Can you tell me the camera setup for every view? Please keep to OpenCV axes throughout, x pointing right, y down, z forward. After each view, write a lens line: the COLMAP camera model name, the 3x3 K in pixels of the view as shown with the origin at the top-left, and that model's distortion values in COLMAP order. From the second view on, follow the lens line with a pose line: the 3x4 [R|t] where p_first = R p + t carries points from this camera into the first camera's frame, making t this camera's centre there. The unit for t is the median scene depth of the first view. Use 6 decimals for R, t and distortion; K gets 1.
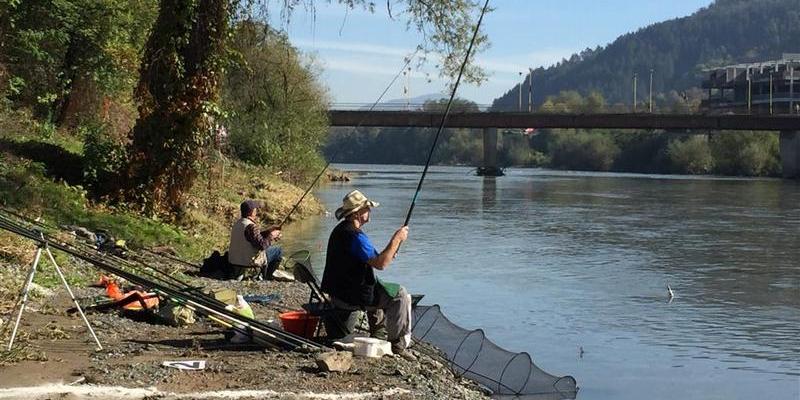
lens RADIAL K [[1457.7, 0, 391.1], [0, 1457.7, 197.3], [0, 0, 1]] dist [0.004546, 0.068484]
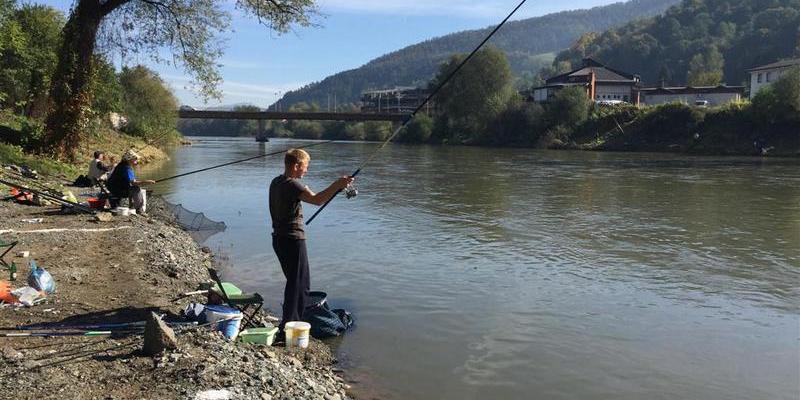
lens RADIAL K [[670.2, 0, 396.2], [0, 670.2, 182.1], [0, 0, 1]] dist [0.063389, -0.090705]
pose [[0.967730, -0.022015, 0.251028, 0.006865], [0.010566, 0.998845, 0.046863, 0.000438], [-0.251769, -0.042698, 0.966845, -0.008395]]
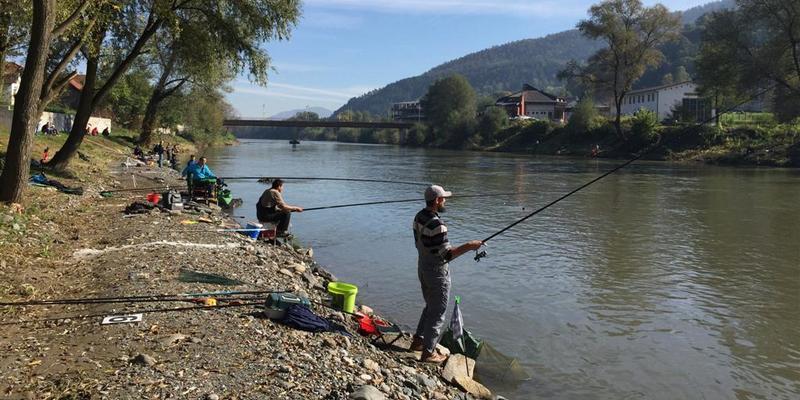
lens RADIAL K [[684.7, 0, 398.3], [0, 684.7, 144.9], [0, 0, 1]] dist [0.039944, -0.013819]
pose [[0.989288, 0.003163, 0.145940, 0.055558], [-0.000953, 0.999884, -0.015211, 0.005129], [-0.145971, 0.014909, 0.989177, -0.239588]]
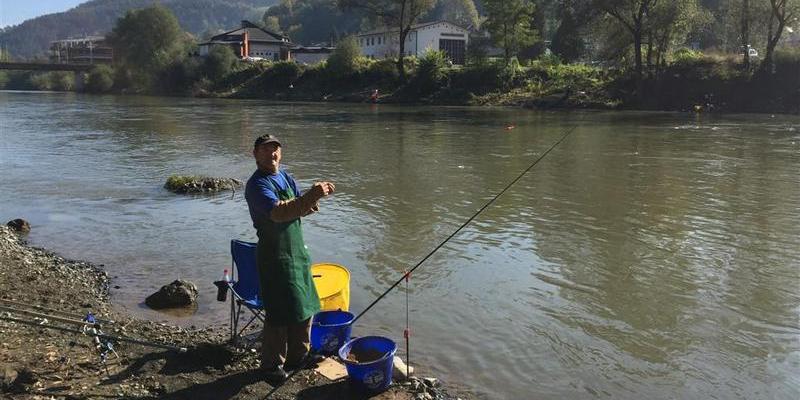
lens RADIAL K [[670.2, 0, 396.2], [0, 670.2, 182.1], [0, 0, 1]] dist [0.063389, -0.090705]
pose [[0.806088, -0.084058, 0.585795, 0.028552], [0.015242, 0.992482, 0.121442, 0.004440], [-0.591599, -0.088964, 0.801309, -0.126739]]
